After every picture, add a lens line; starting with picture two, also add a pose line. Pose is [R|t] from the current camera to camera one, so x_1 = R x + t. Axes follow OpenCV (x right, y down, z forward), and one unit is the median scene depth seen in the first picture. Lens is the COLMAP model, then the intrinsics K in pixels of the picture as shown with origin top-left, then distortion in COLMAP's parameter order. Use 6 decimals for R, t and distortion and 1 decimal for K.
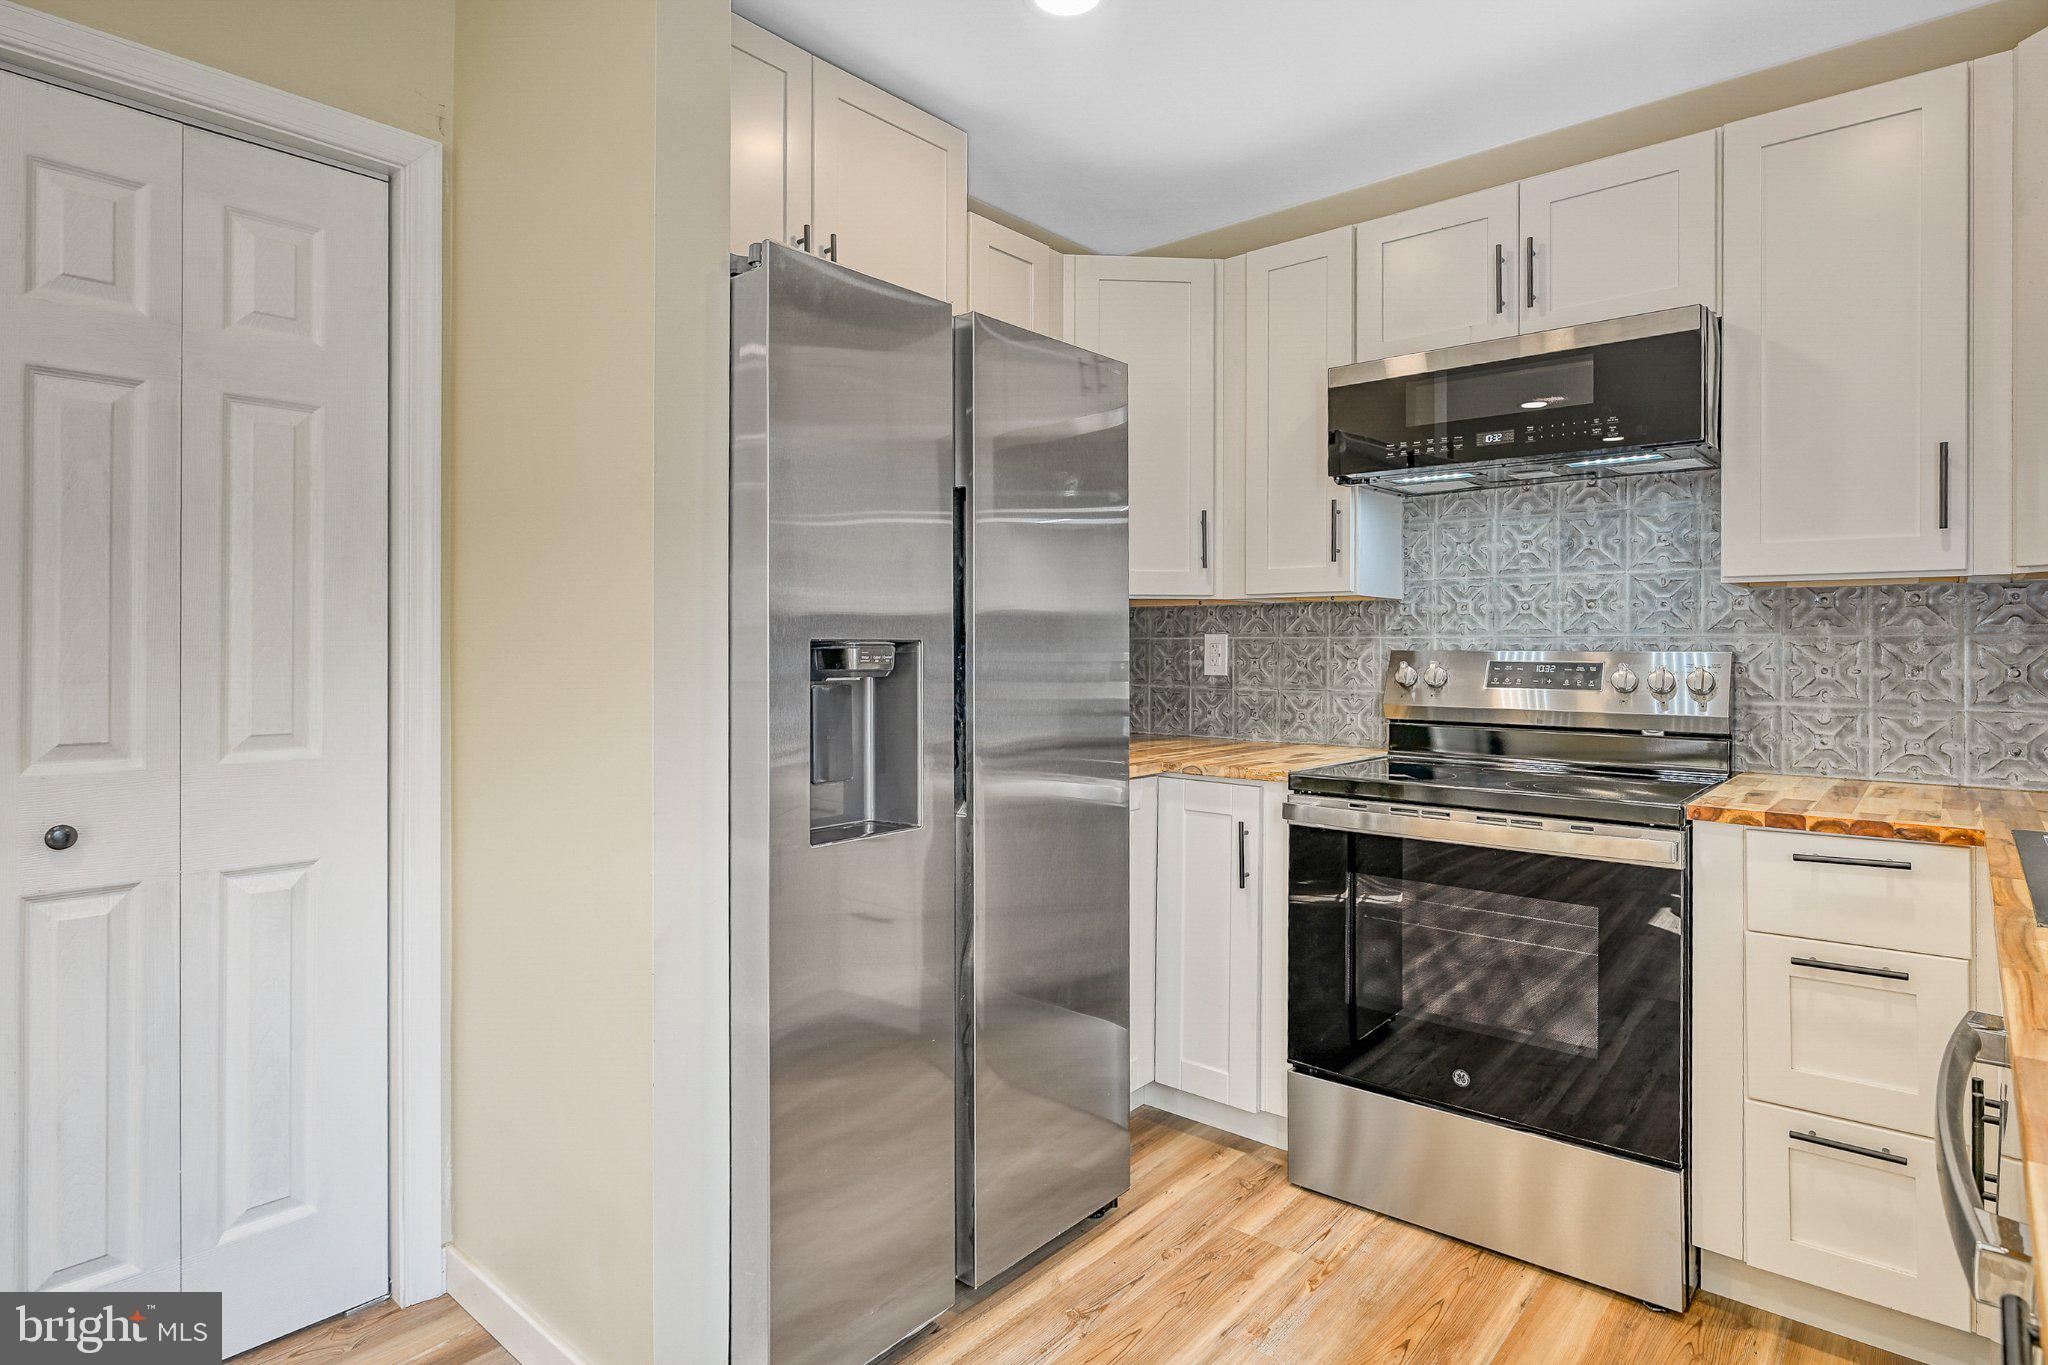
lens RADIAL K [[1070.9, 0, 1008.8], [0, 1070.9, 658.4], [0, 0, 1]] dist [-0.010973, 0.000327]
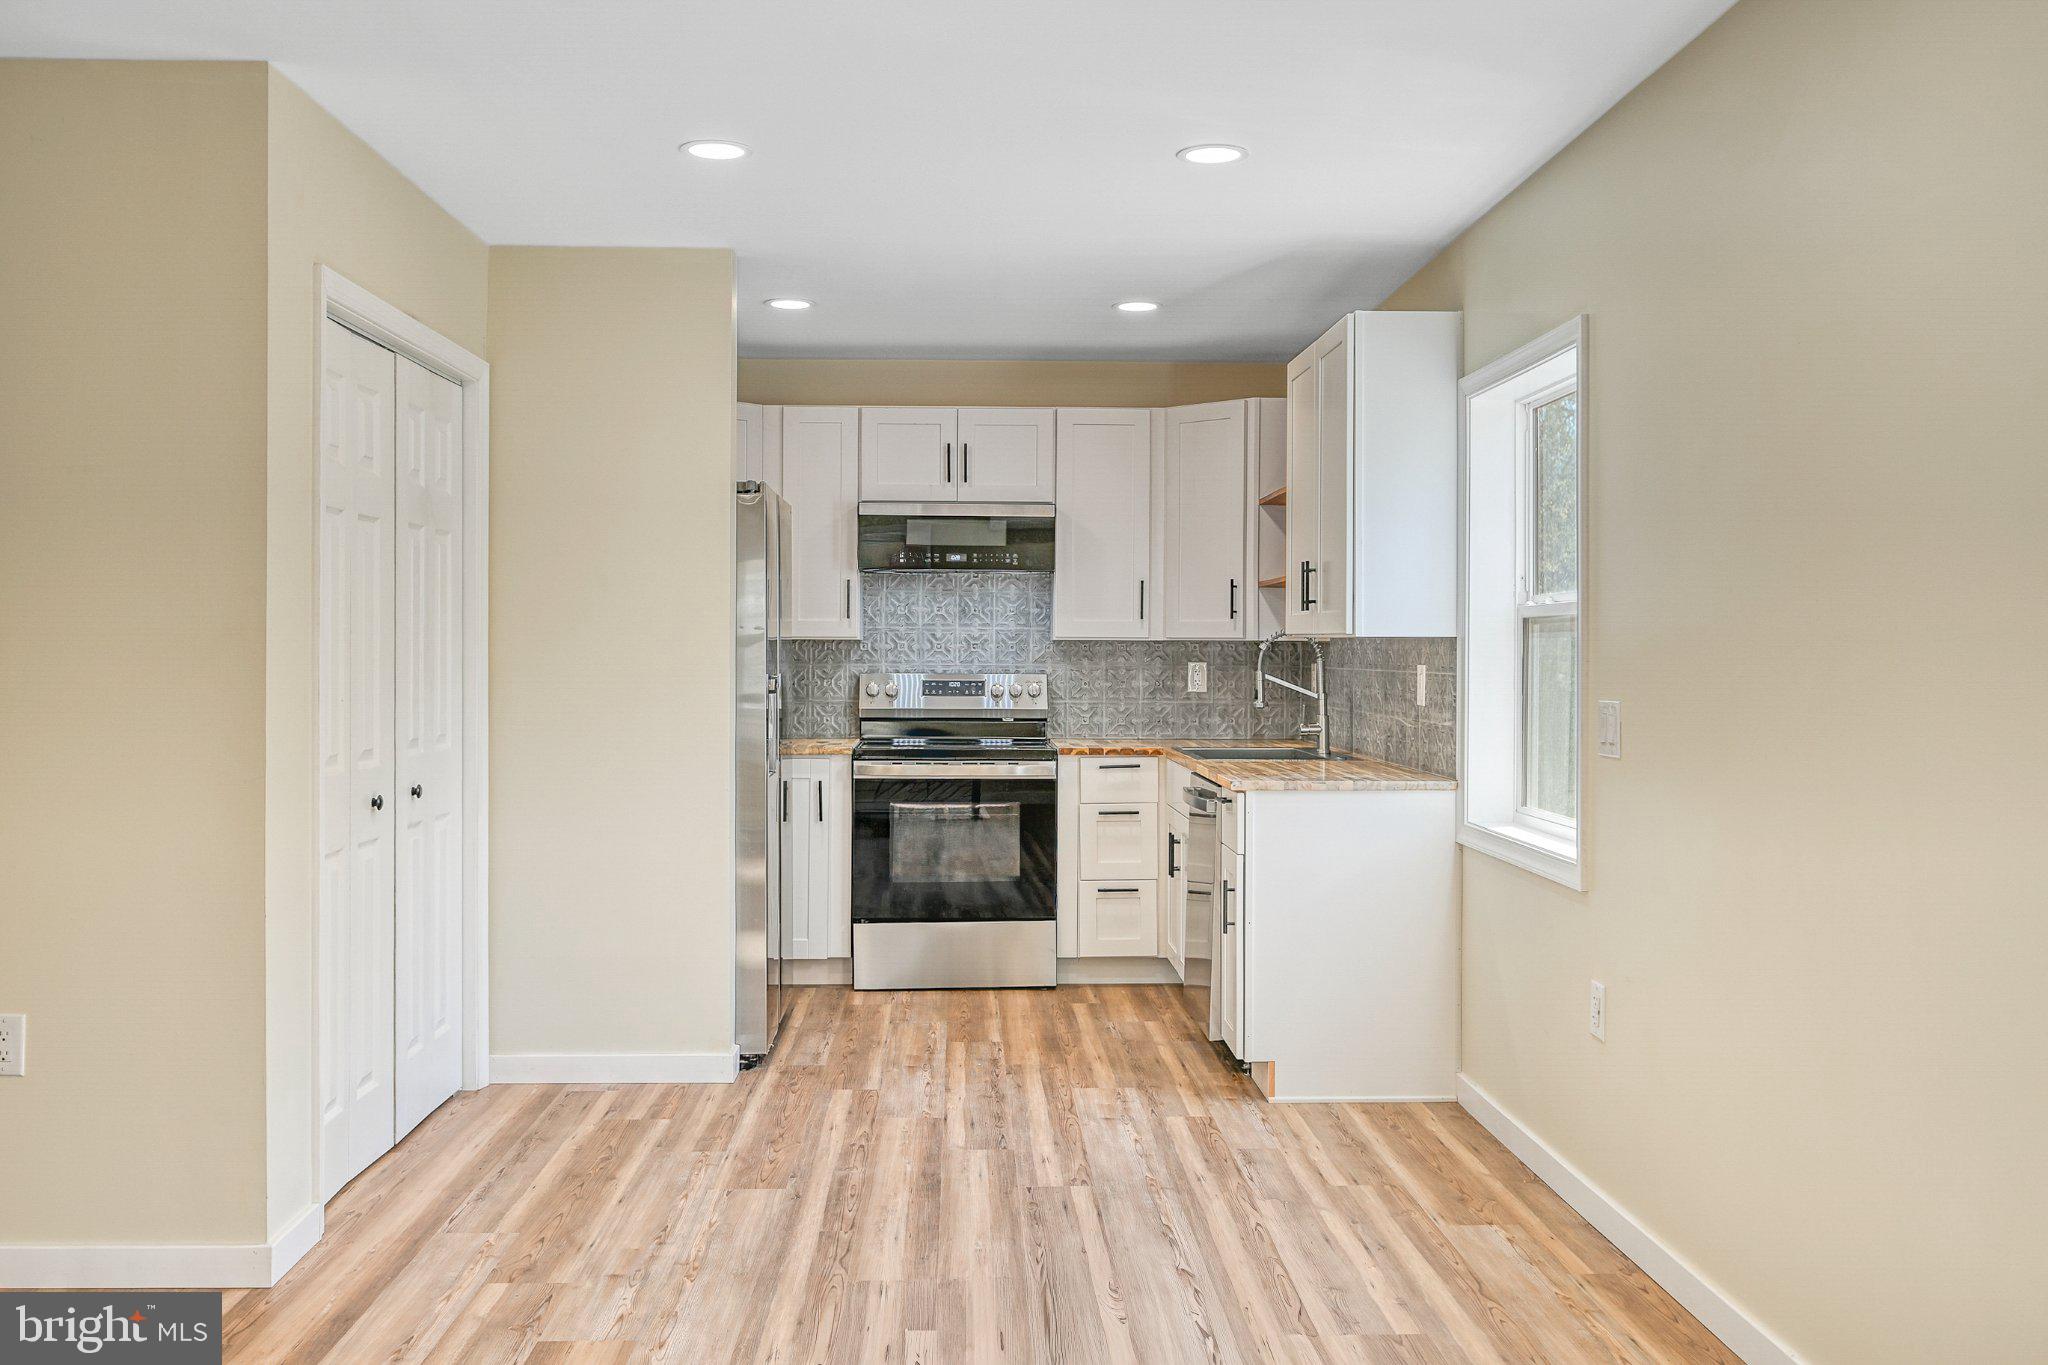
lens RADIAL K [[1800.8, 0, 1010.1], [0, 1800.8, 653.1], [0, 0, 1]] dist [-0.003877, 0.012797]
pose [[0.724976, -0.001243, 0.688772, -1.549128], [0.004787, 0.999983, -0.003234, -0.033269], [-0.688757, 0.005642, 0.724970, -1.250726]]
